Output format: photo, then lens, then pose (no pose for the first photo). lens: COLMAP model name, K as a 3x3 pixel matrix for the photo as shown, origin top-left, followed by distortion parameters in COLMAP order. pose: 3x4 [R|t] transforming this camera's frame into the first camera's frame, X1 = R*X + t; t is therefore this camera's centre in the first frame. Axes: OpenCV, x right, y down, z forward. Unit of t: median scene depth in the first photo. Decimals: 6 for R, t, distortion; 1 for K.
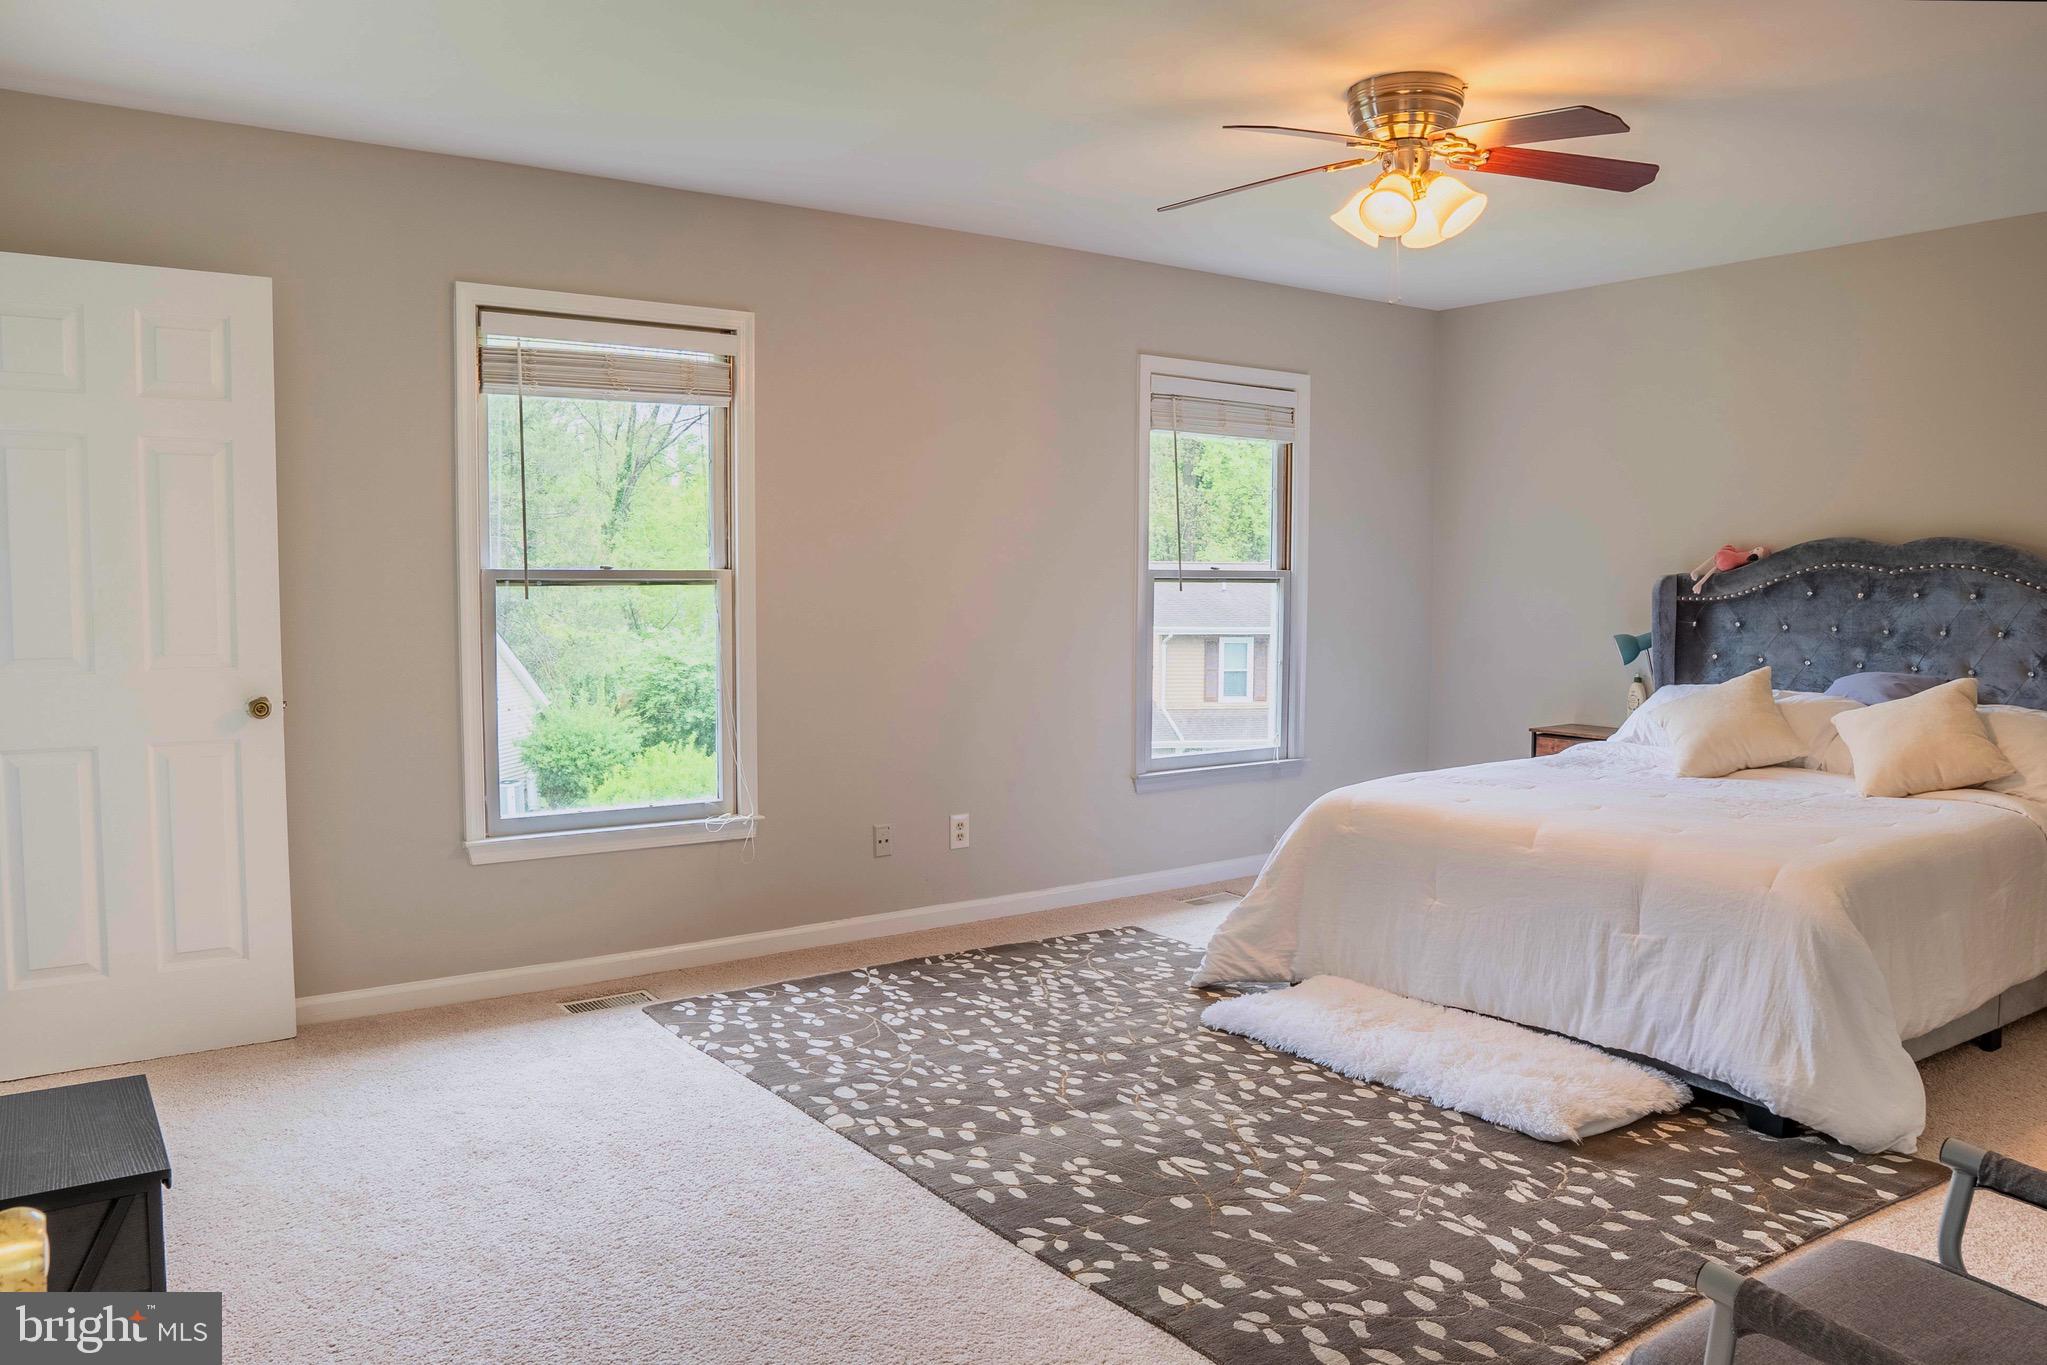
lens RADIAL K [[1476.8, 0, 1023.5], [0, 1476.8, 682.5], [0, 0, 1]] dist [-0.123541, 0.092591]
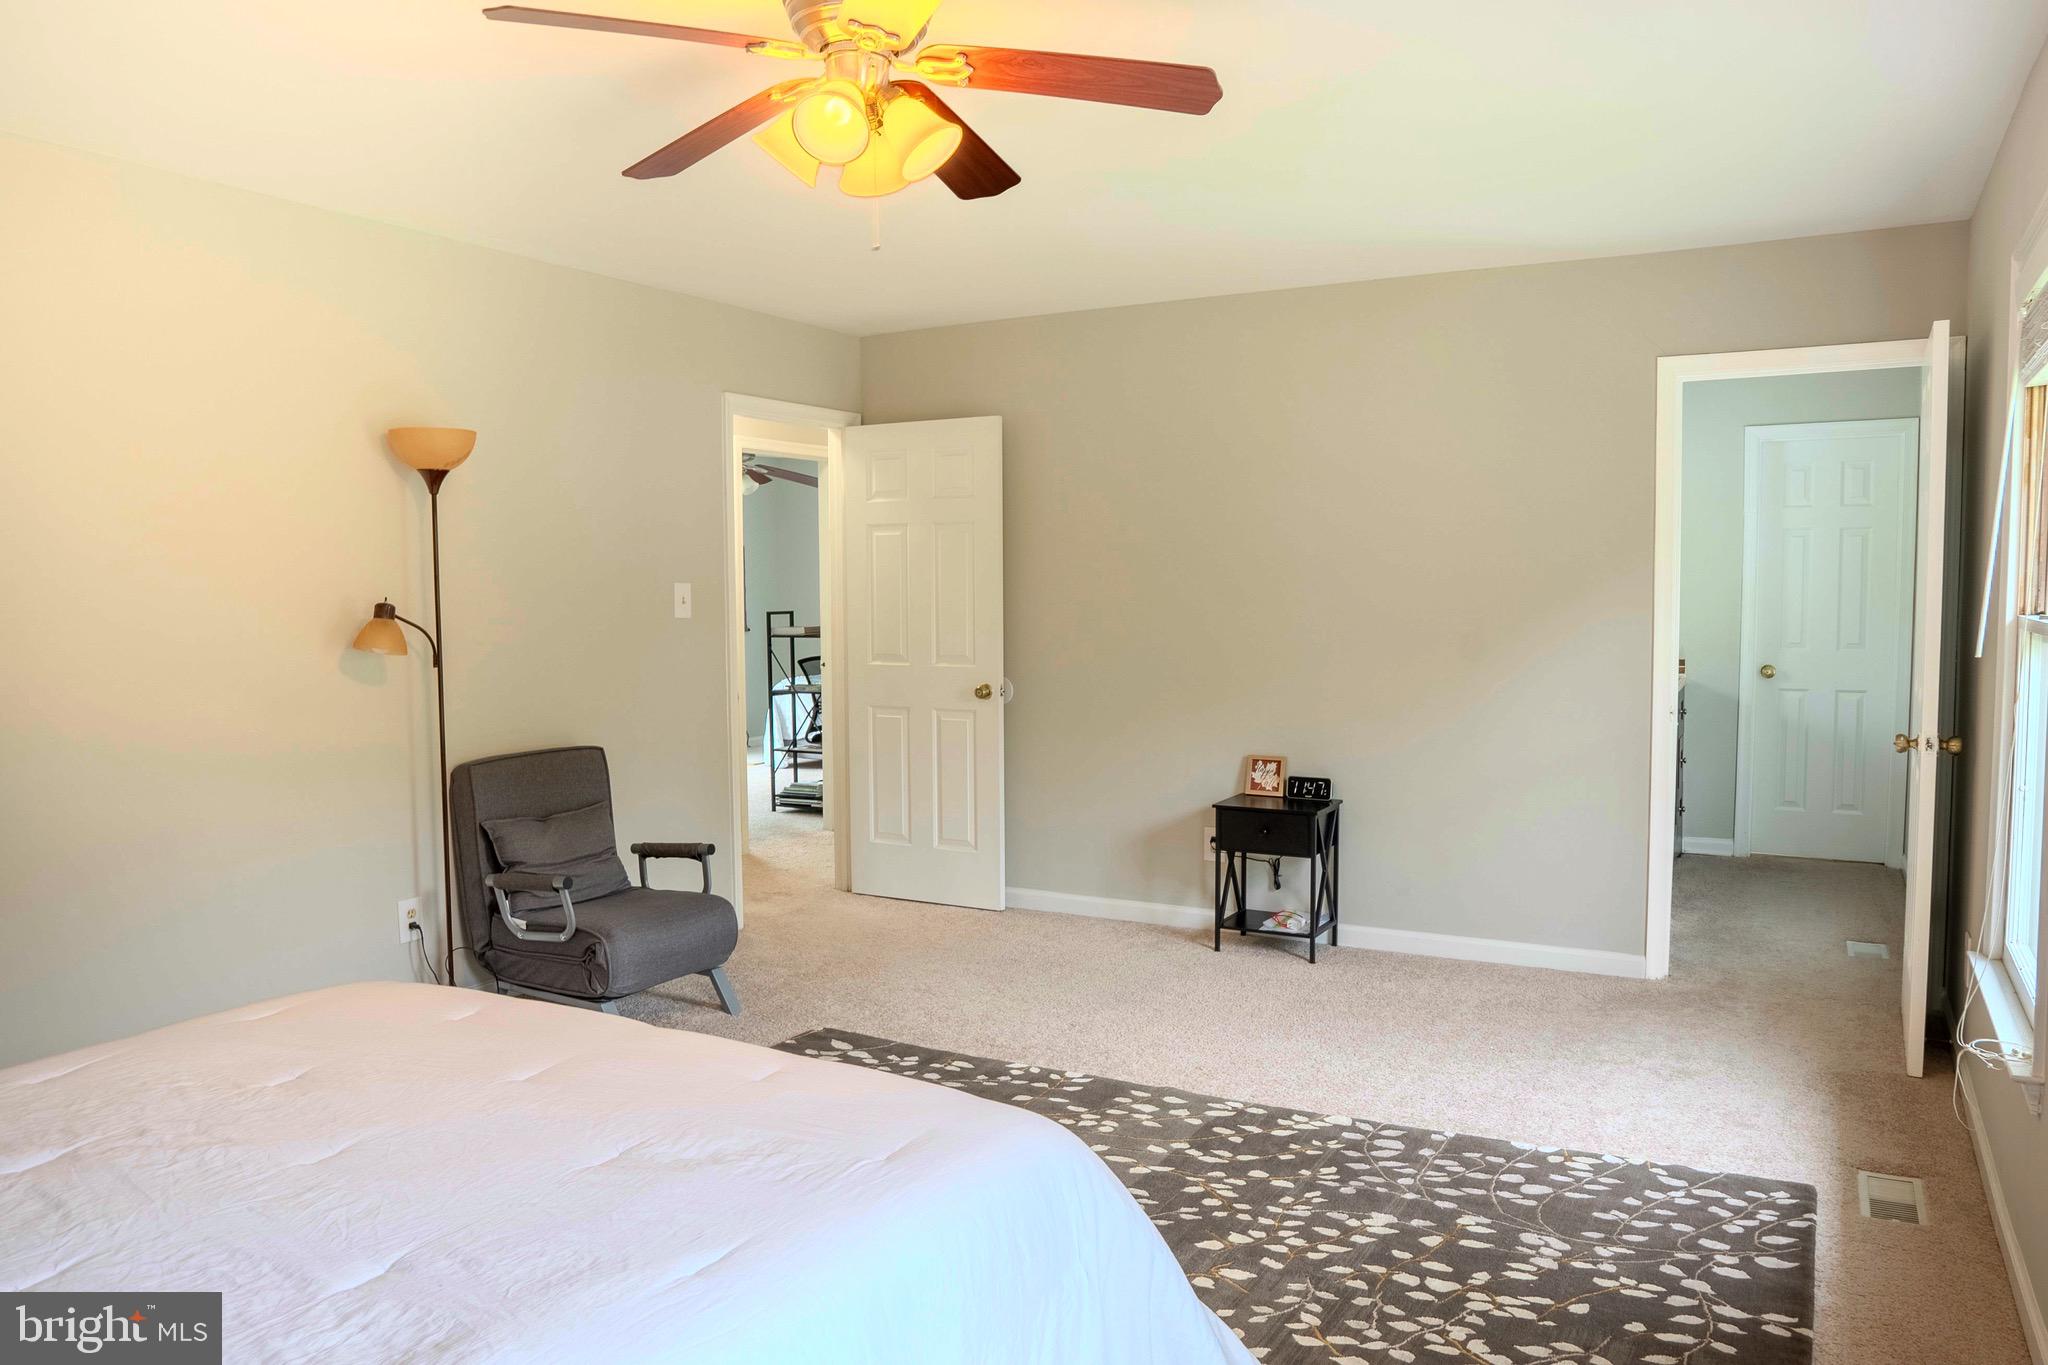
lens RADIAL K [[1430.5, 0, 1024.0], [0, 1430.5, 682.5], [0, 0, 1]] dist [-0.109682, 0.081809]
pose [[-0.908112, 0.027446, -0.417826, 0.463144], [-0.031994, 0.990384, 0.134592, -0.139866], [0.417503, 0.135592, -0.898502, 1.610980]]
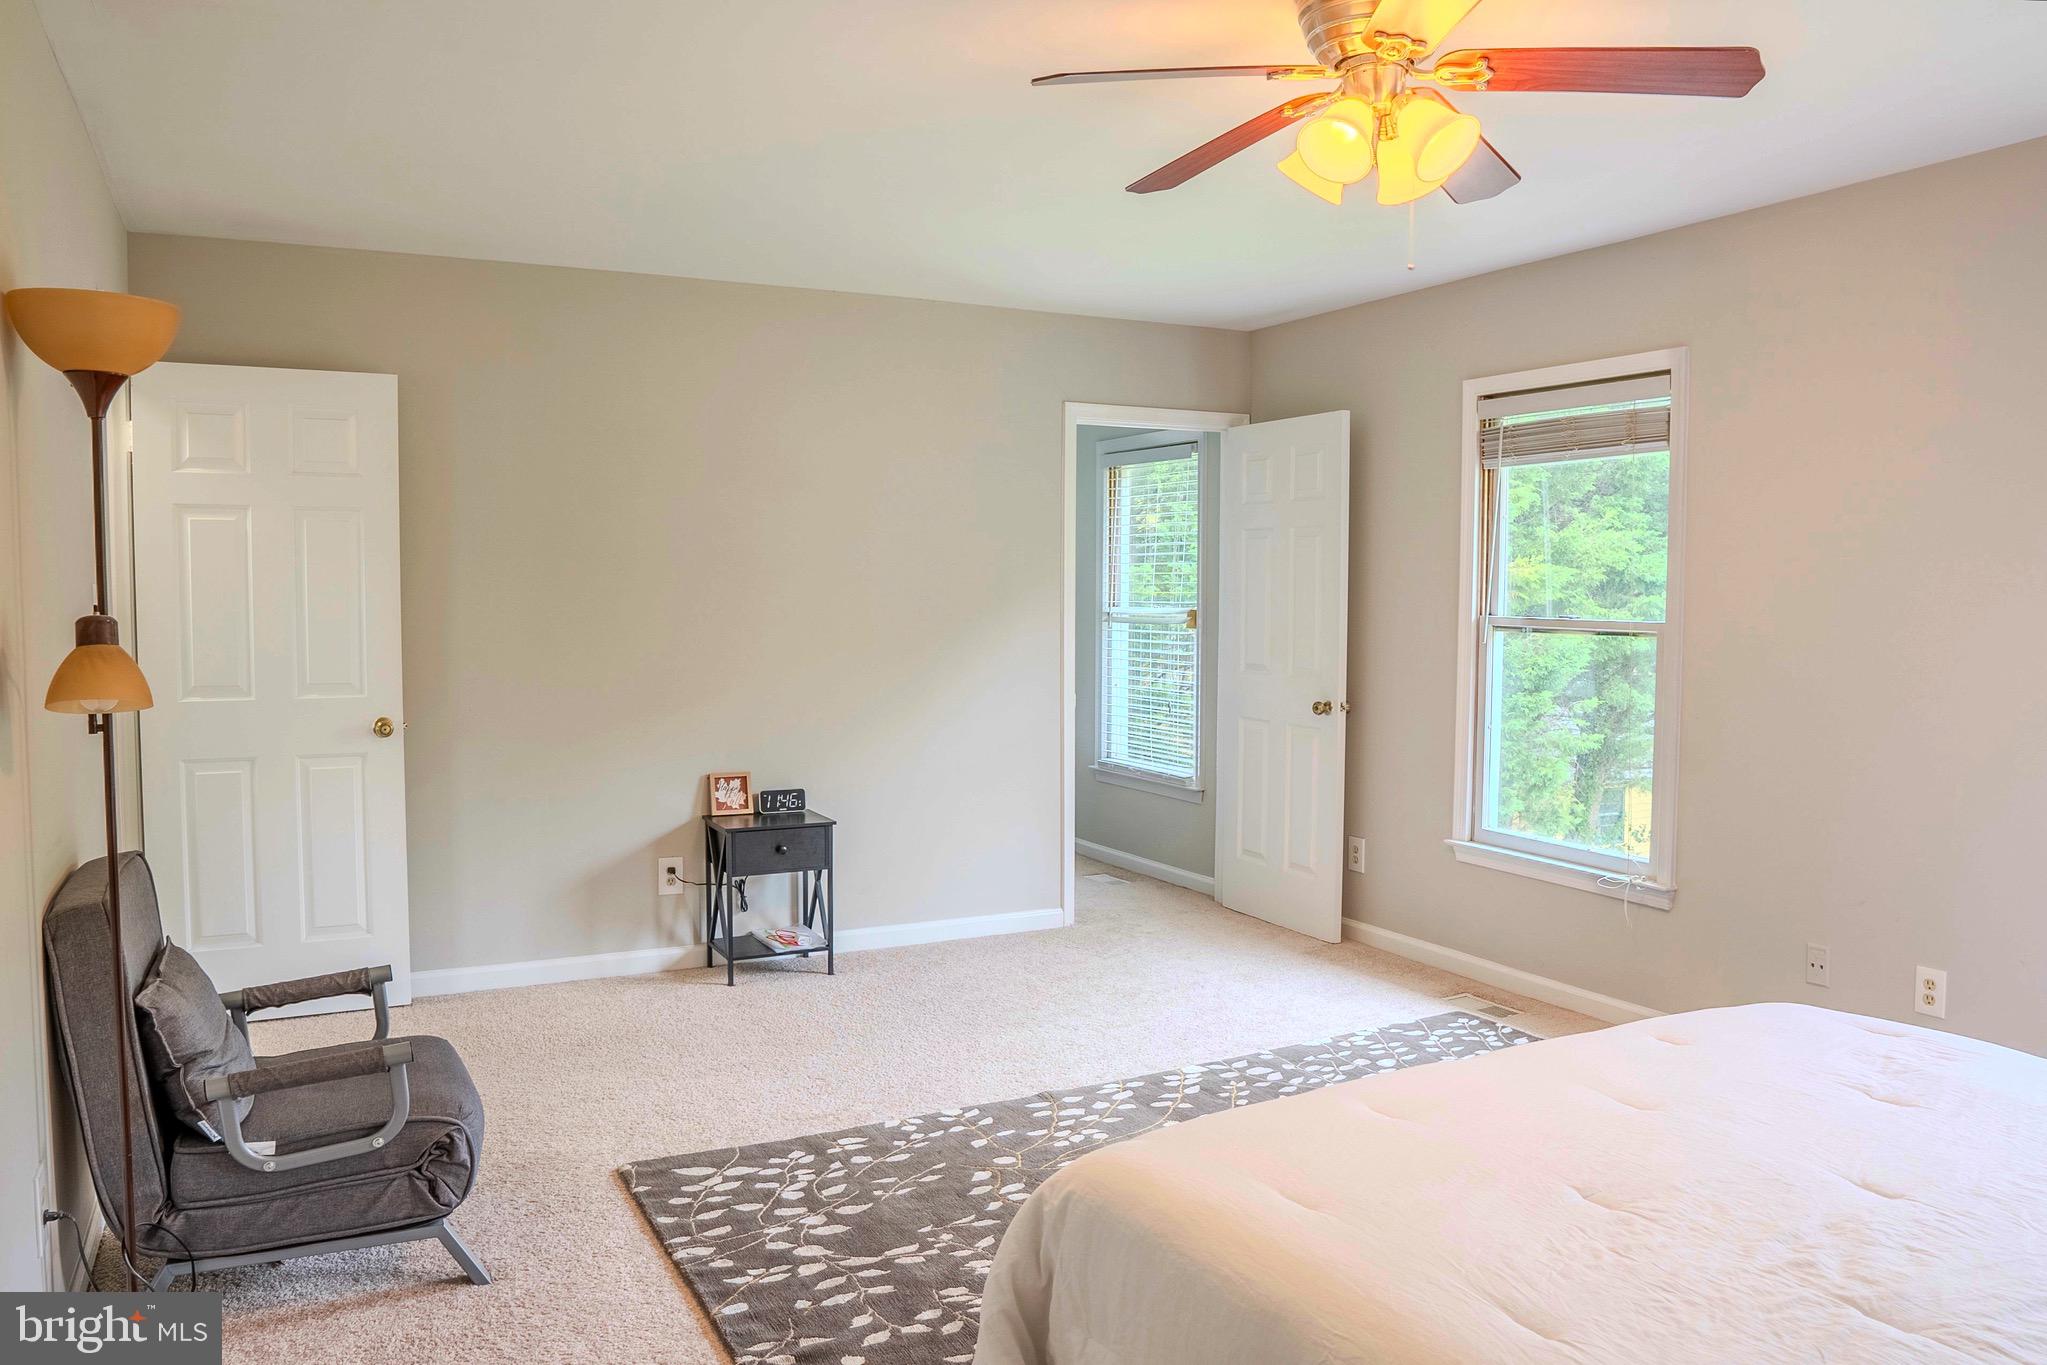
lens RADIAL K [[1491.6, 0, 996.2], [0, 1491.6, 648.7], [0, 0, 1]] dist [-0.117027, 0.117584]
pose [[-0.156930, 0.034811, -0.986996, 0.994694], [-0.080668, 0.995588, 0.047940, -0.087159], [0.984310, 0.087142, -0.153429, 0.890219]]
